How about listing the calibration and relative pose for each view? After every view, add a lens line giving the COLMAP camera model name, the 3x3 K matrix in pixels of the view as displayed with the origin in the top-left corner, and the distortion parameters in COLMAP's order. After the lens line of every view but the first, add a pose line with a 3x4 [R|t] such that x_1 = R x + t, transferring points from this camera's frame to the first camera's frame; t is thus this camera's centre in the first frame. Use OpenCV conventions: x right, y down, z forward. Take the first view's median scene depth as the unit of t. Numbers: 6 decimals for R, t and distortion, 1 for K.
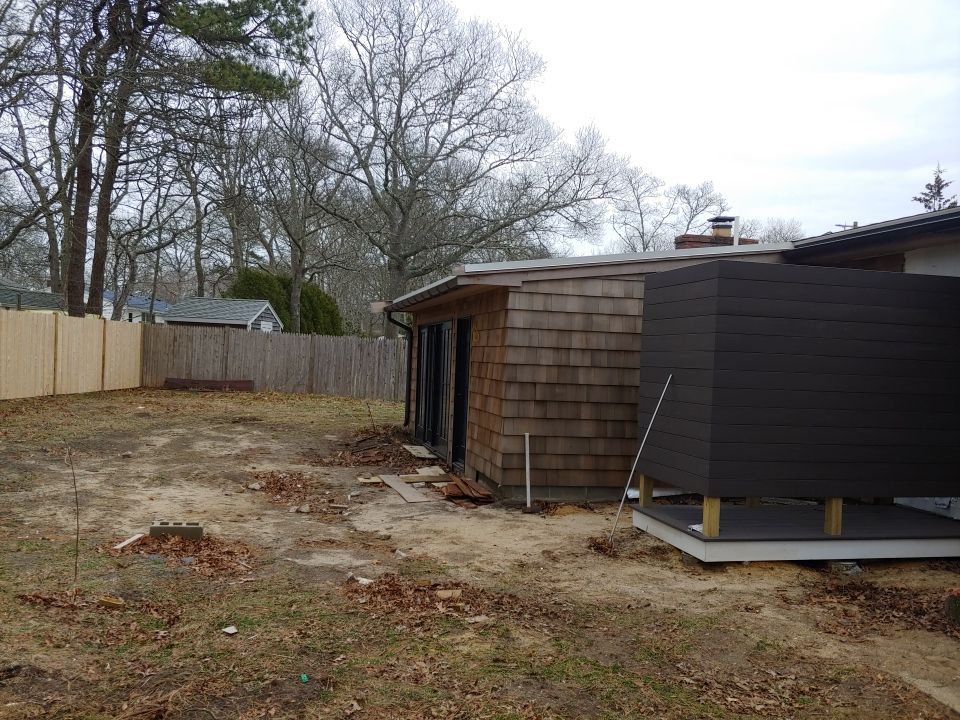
lens RADIAL K [[847.9, 0, 507.3], [0, 847.9, 374.2], [0, 0, 1]] dist [0.072737, -0.120318]
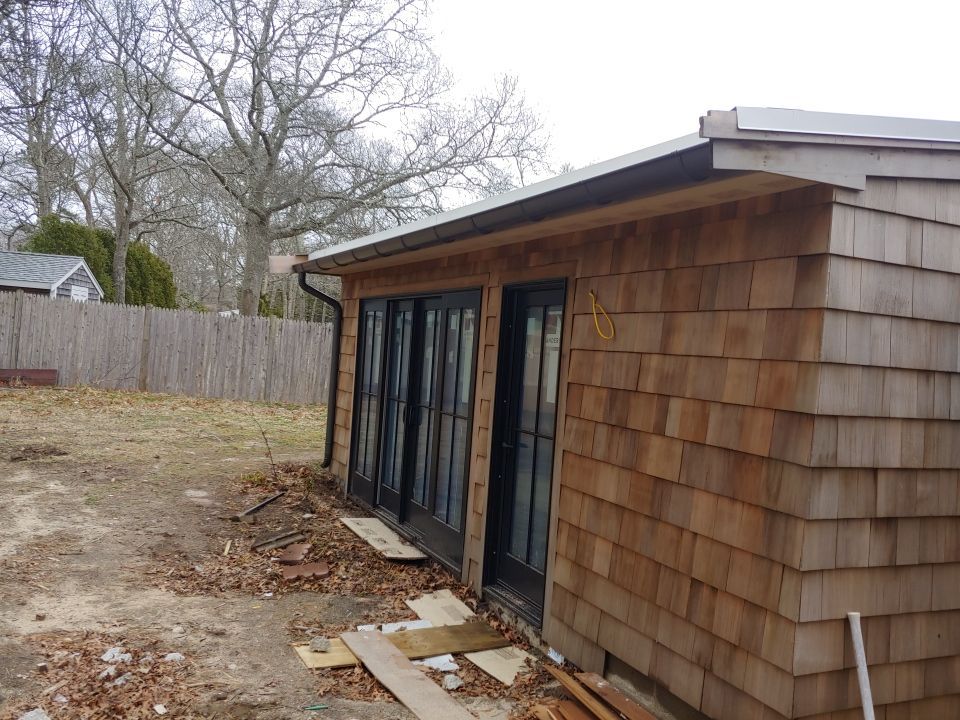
lens RADIAL K [[847.9, 0, 472.8], [0, 847.9, 363.0], [0, 0, 1]] dist [0.072737, -0.120318]
pose [[0.987344, 0.029183, 0.155885, -0.169278], [-0.030235, 0.999533, 0.004382, -0.026836], [-0.155684, -0.009039, 0.987766, 0.600994]]
